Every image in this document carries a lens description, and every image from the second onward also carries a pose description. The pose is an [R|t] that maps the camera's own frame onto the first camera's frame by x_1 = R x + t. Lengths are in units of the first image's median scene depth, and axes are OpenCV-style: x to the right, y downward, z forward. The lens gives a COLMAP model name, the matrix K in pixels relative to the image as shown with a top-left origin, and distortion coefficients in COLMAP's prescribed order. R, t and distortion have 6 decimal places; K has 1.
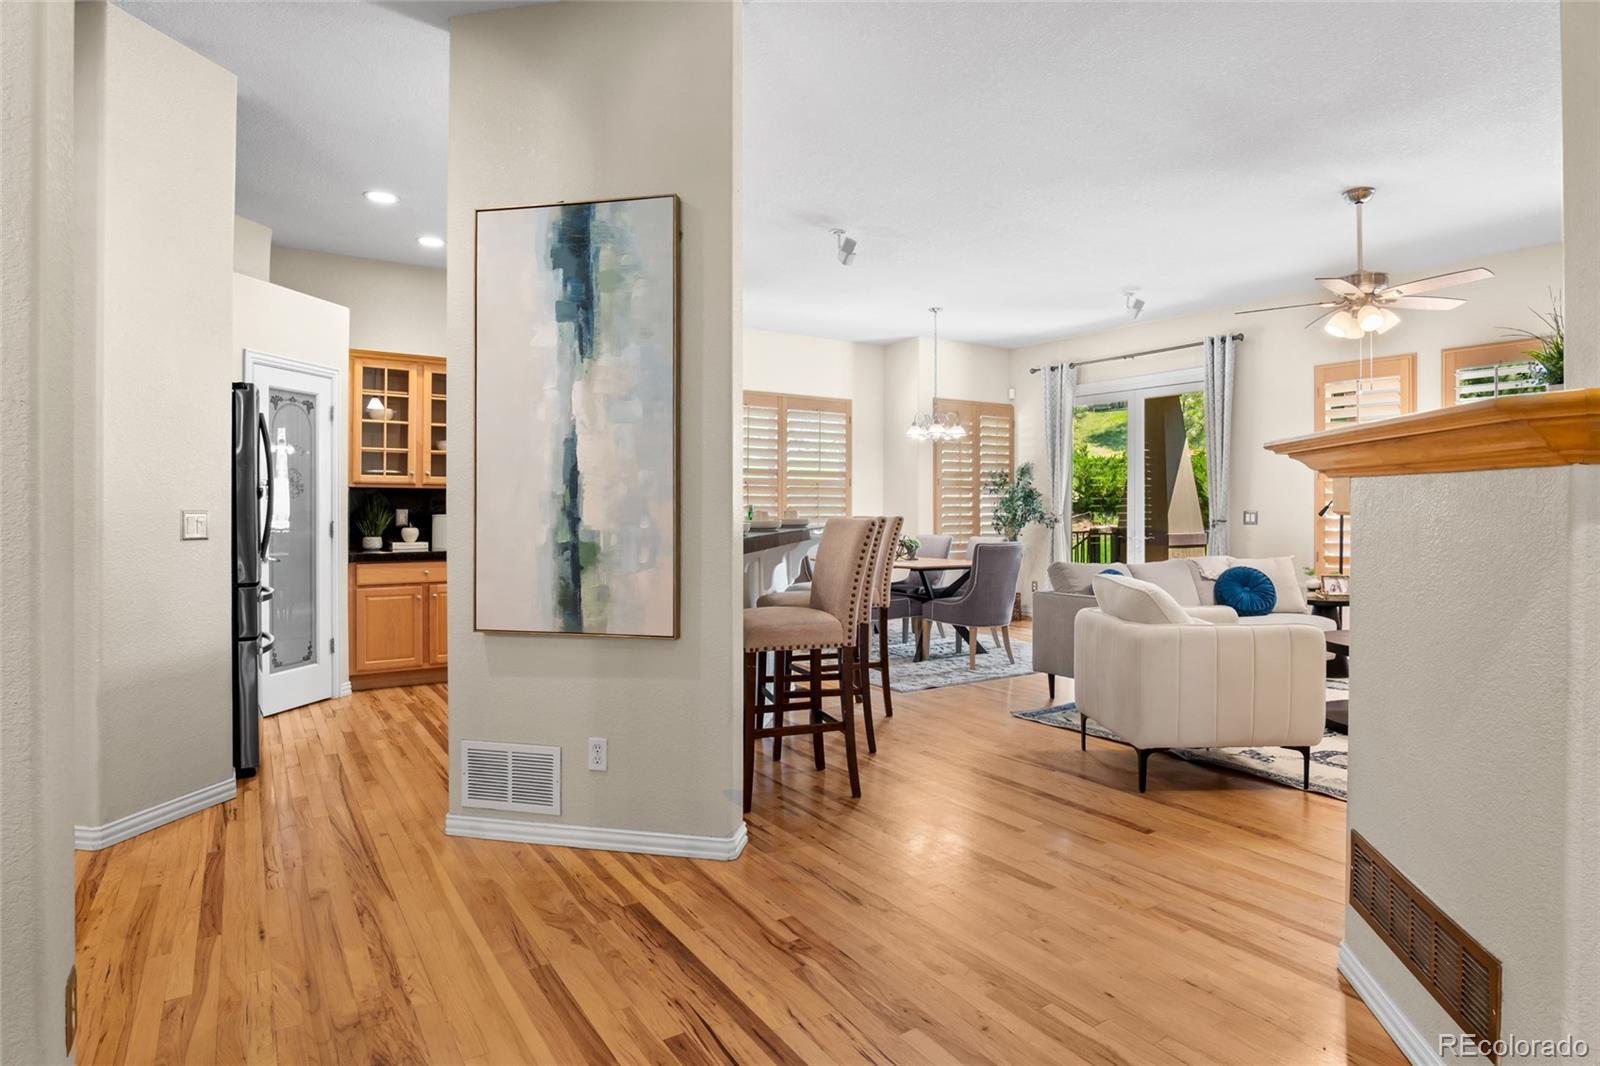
lens RADIAL K [[872.2, 0, 799.4], [0, 872.2, 508.0], [0, 0, 1]] dist [-0.029982, 0.005139]
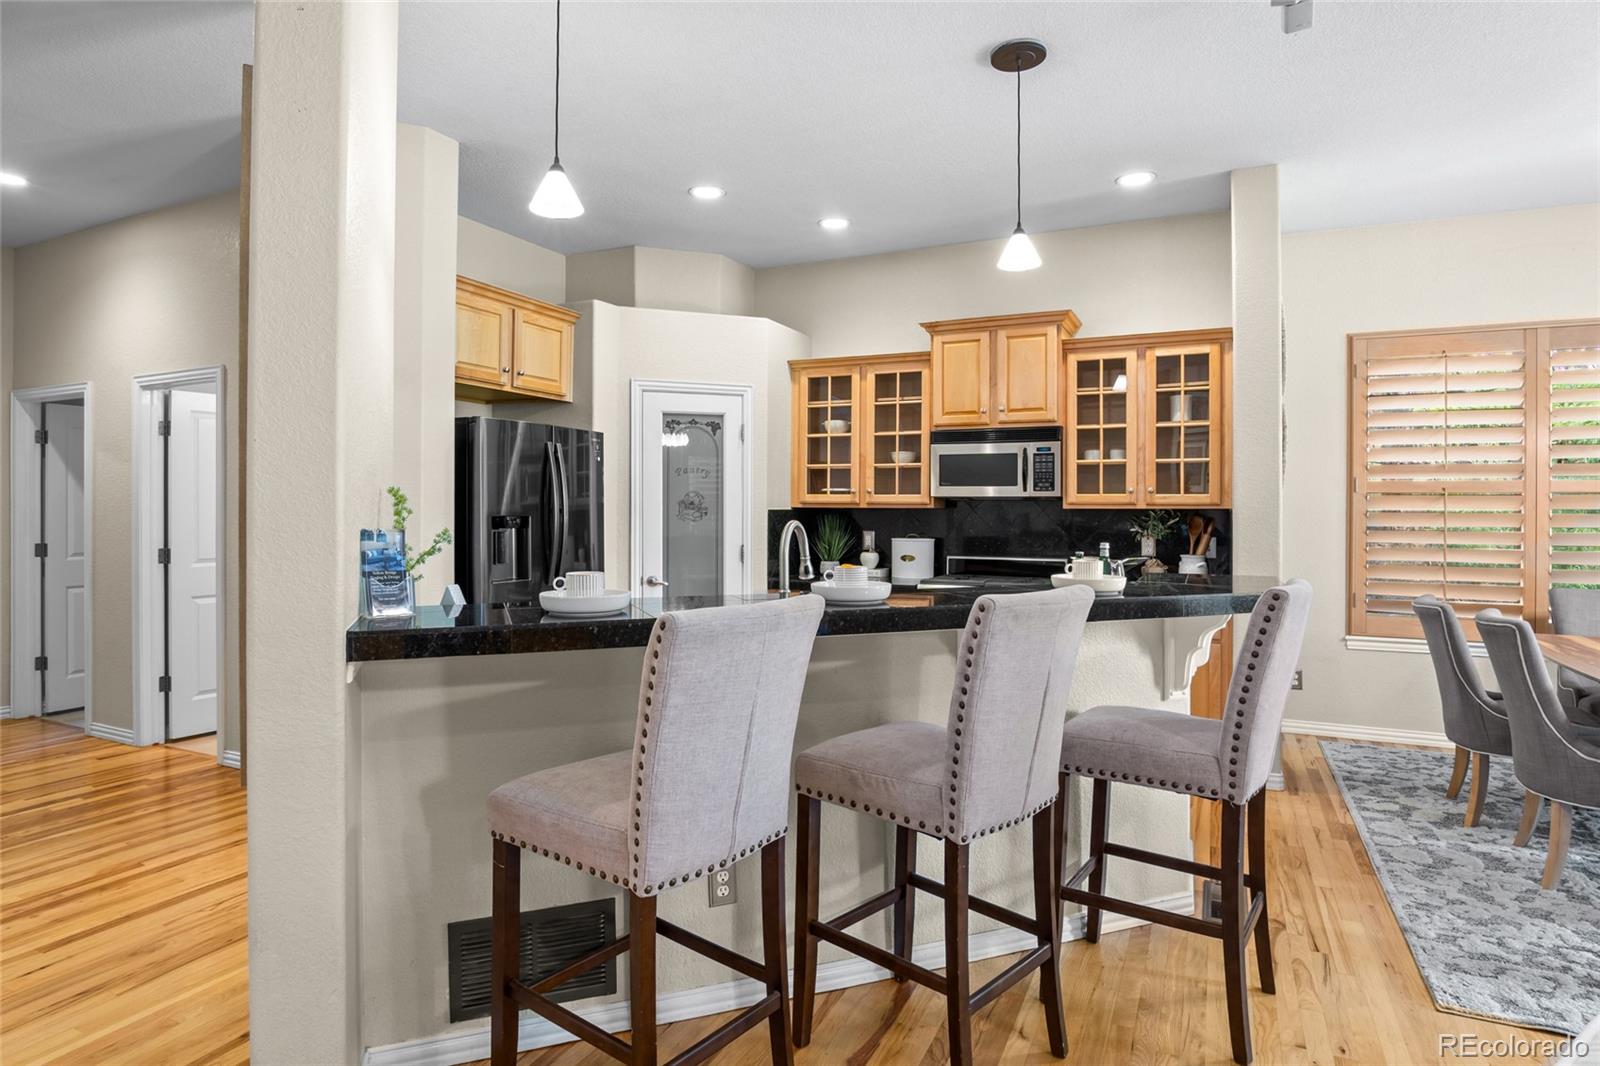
lens RADIAL K [[872.2, 0, 800.9], [0, 872.2, 512.8], [0, 0, 1]] dist [-0.029982, 0.005139]
pose [[0.524044, 0.005570, -0.851673, 0.282480], [-0.001851, 0.999984, 0.005401, -0.022948], [0.851689, -0.001254, 0.524046, 0.492153]]
